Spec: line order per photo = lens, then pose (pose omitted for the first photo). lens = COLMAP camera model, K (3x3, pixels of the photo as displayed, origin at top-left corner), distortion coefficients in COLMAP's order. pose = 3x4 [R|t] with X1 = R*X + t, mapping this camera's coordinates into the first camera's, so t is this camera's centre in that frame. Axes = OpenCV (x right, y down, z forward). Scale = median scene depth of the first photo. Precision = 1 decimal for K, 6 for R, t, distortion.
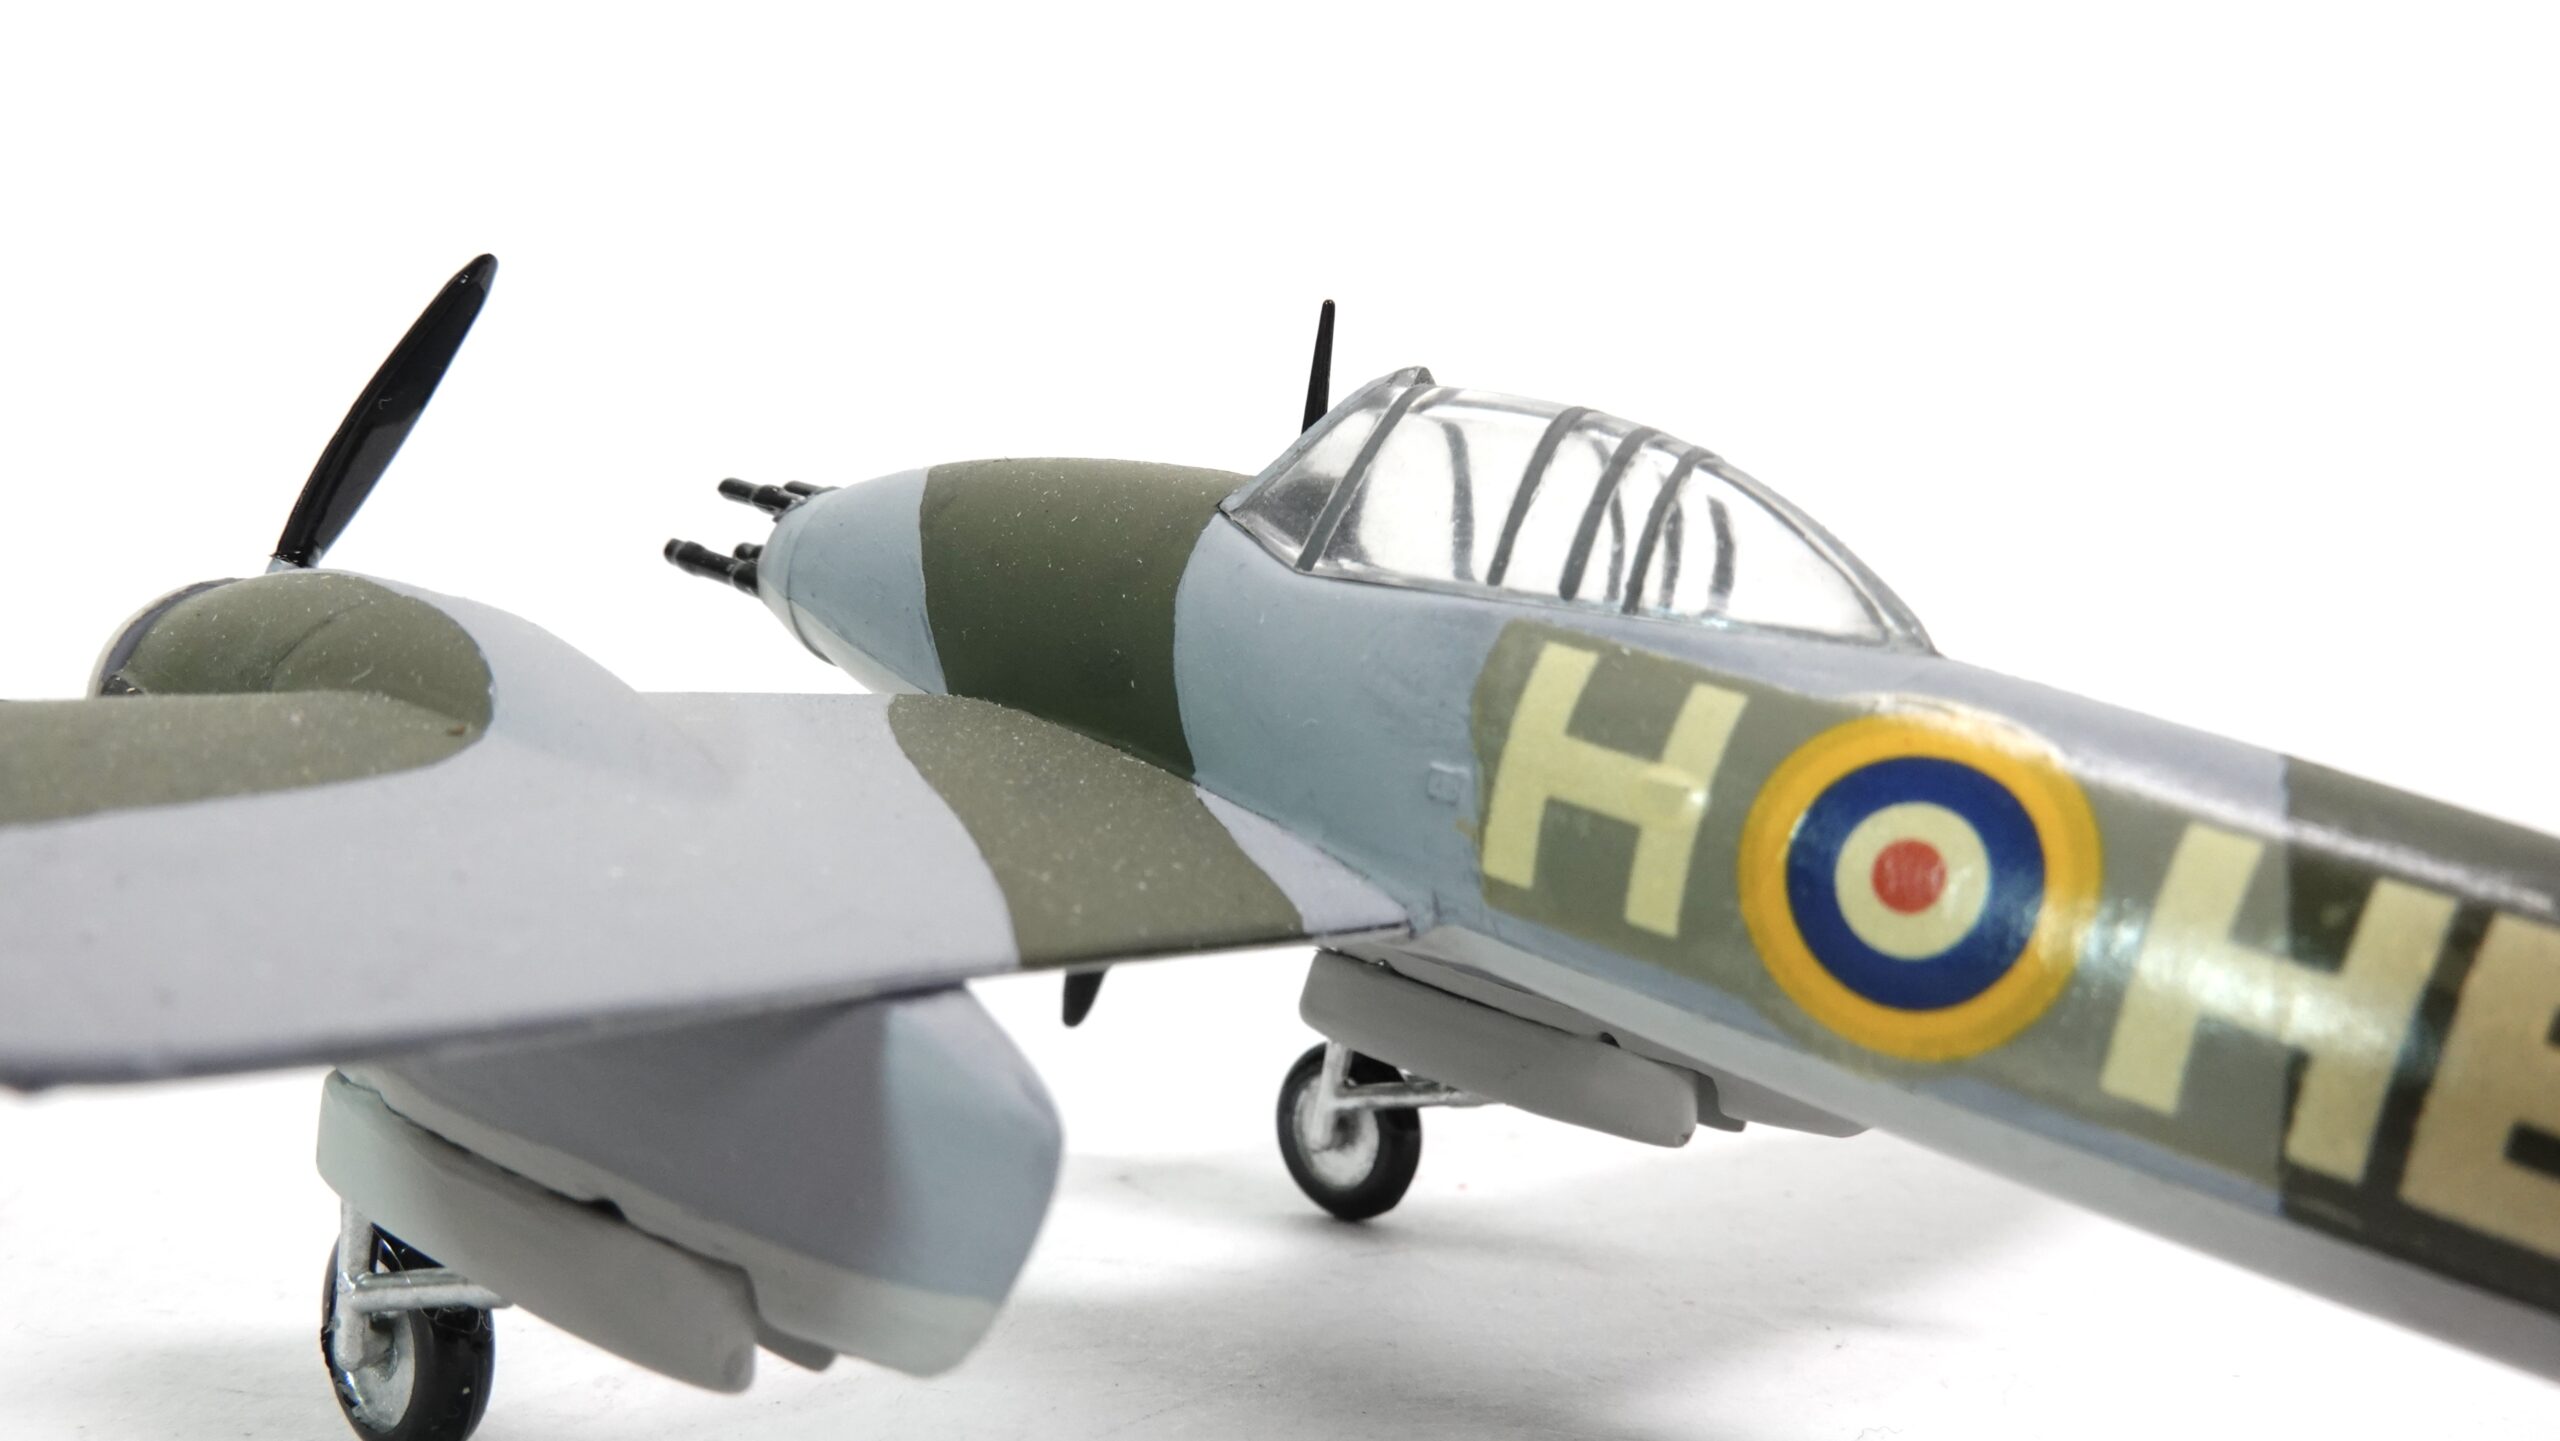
lens RADIAL K [[2300.8, 0, 1277.2], [0, 2300.8, 723.1], [0, 0, 1]] dist [-0.011184, -0.003959]
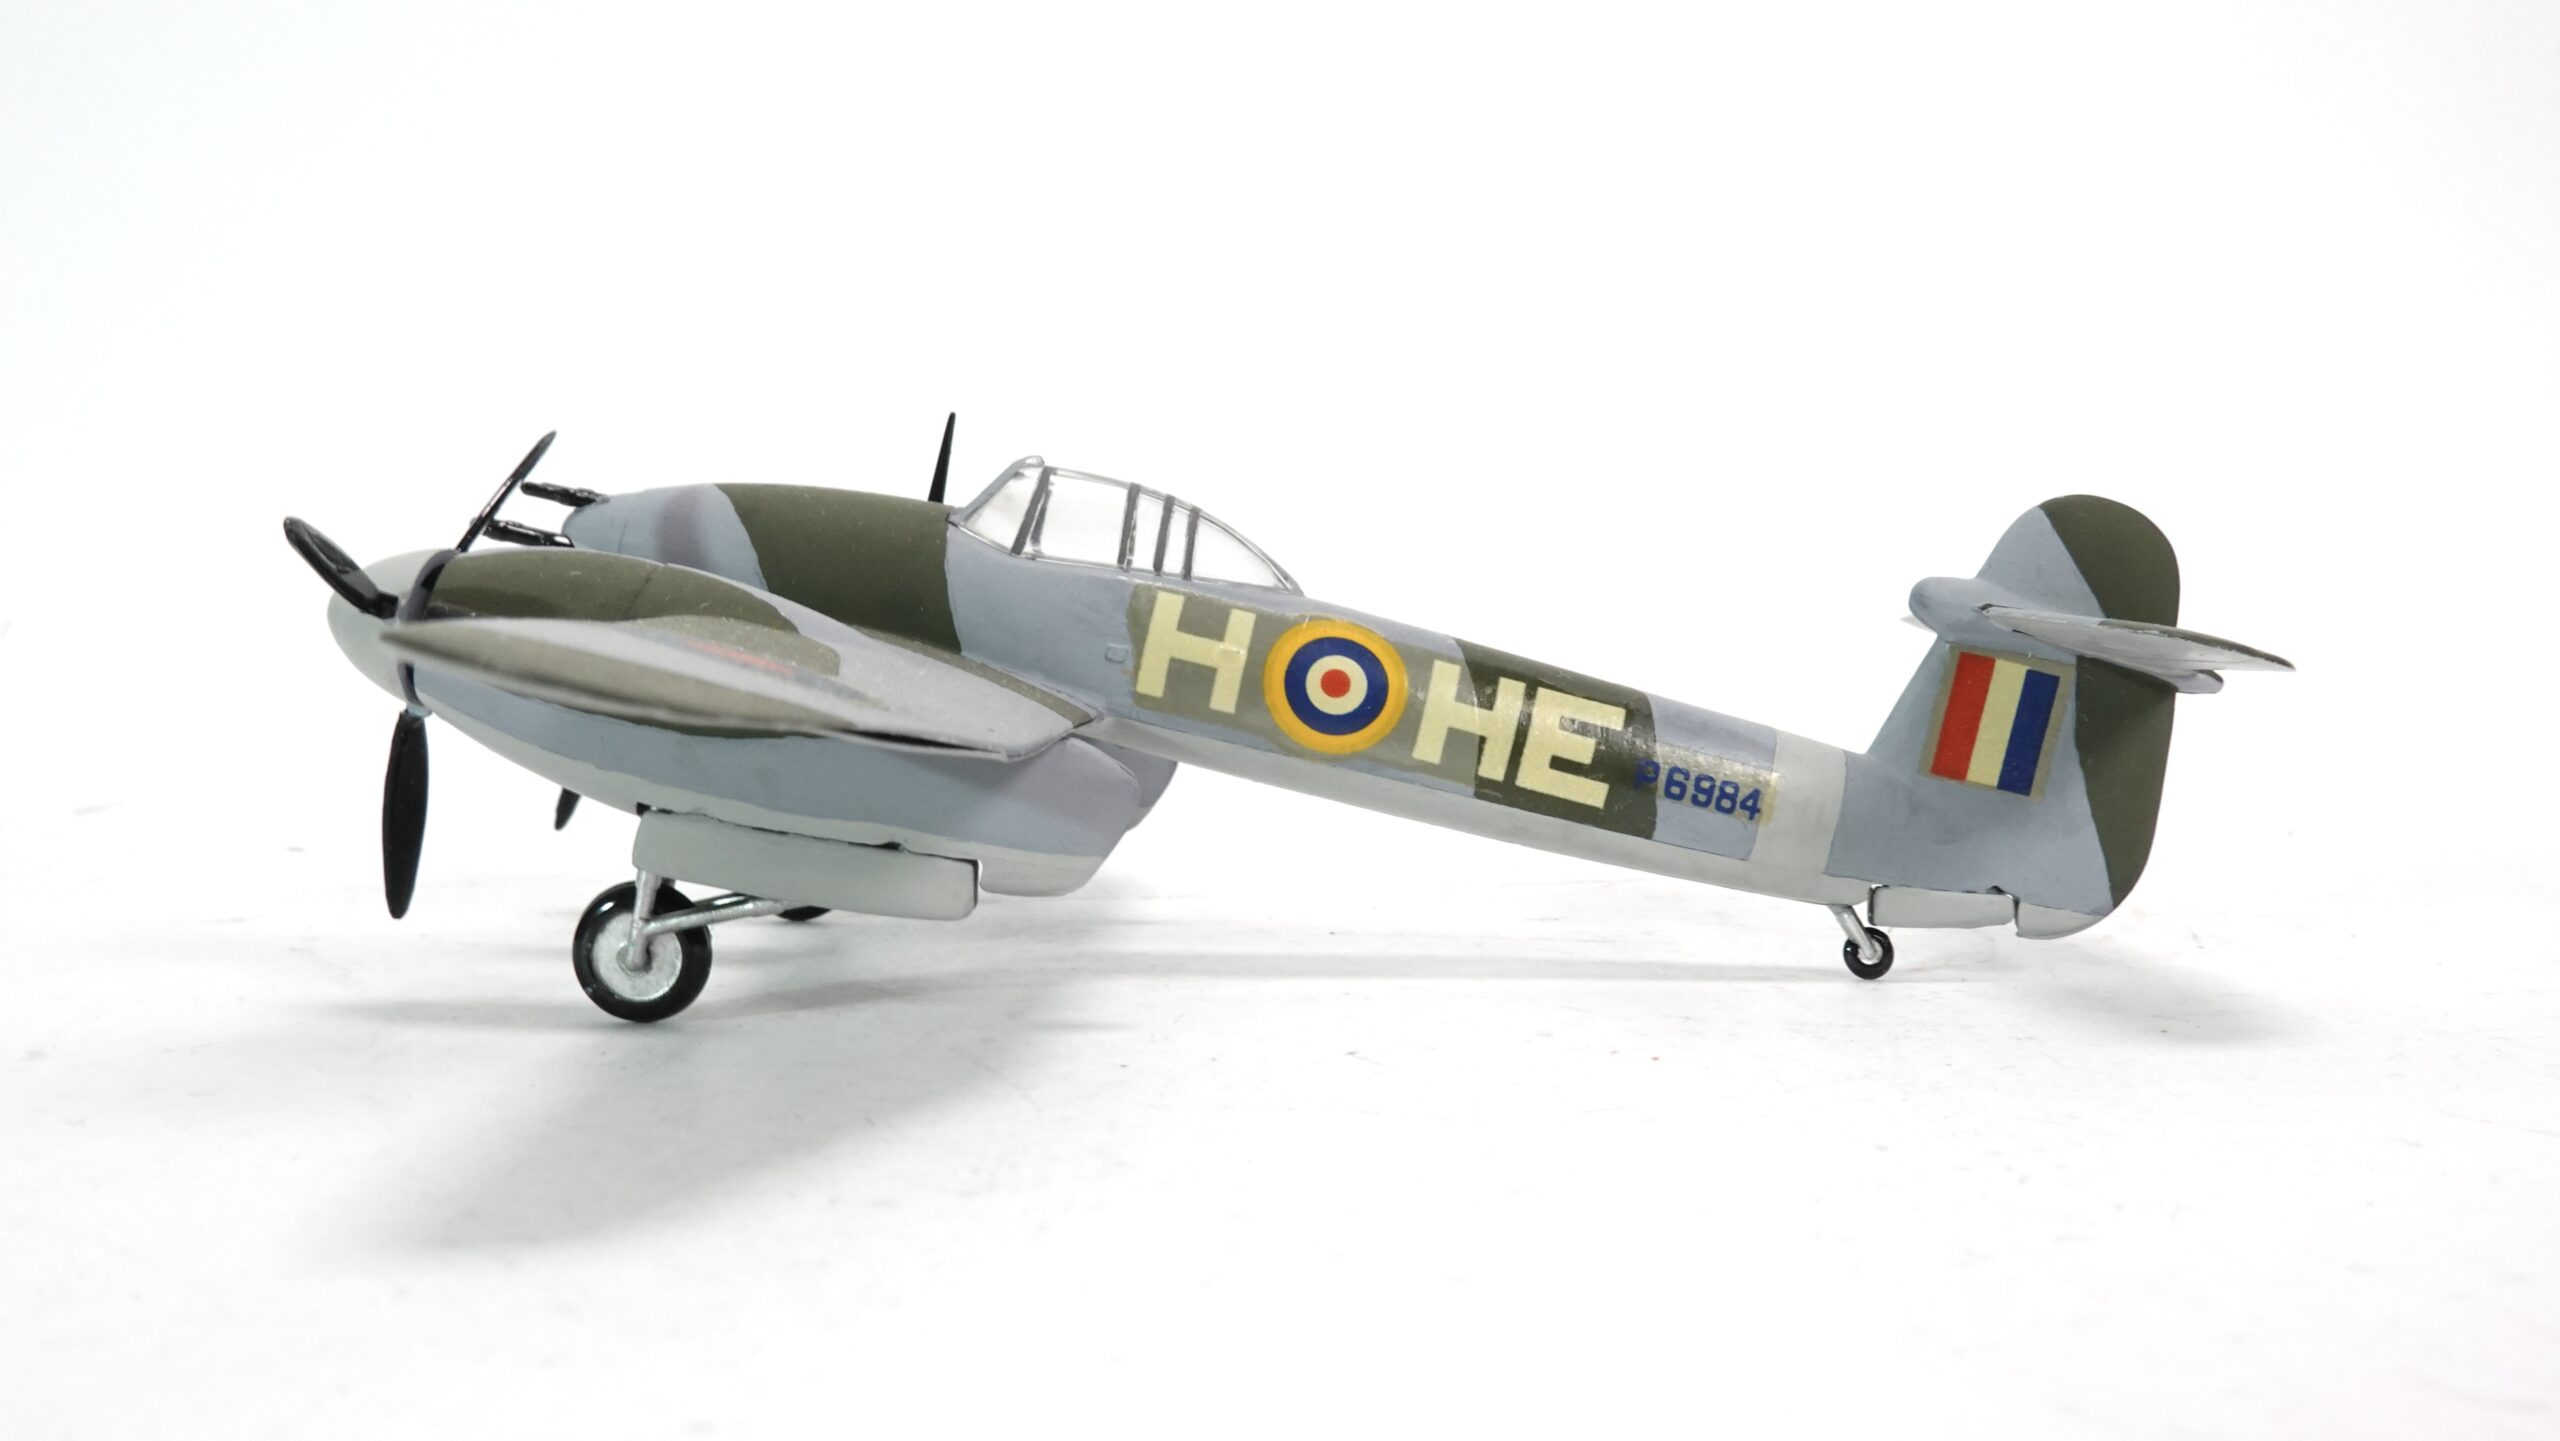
lens RADIAL K [[2300.8, 0, 1283.3], [0, 2300.8, 714.8], [0, 0, 1]] dist [-0.011184, -0.003959]
pose [[0.867961, -0.016132, 0.496370, -0.954811], [0.007148, 0.999775, 0.019994, 0.045190], [-0.496581, -0.013805, 0.867881, -1.092377]]
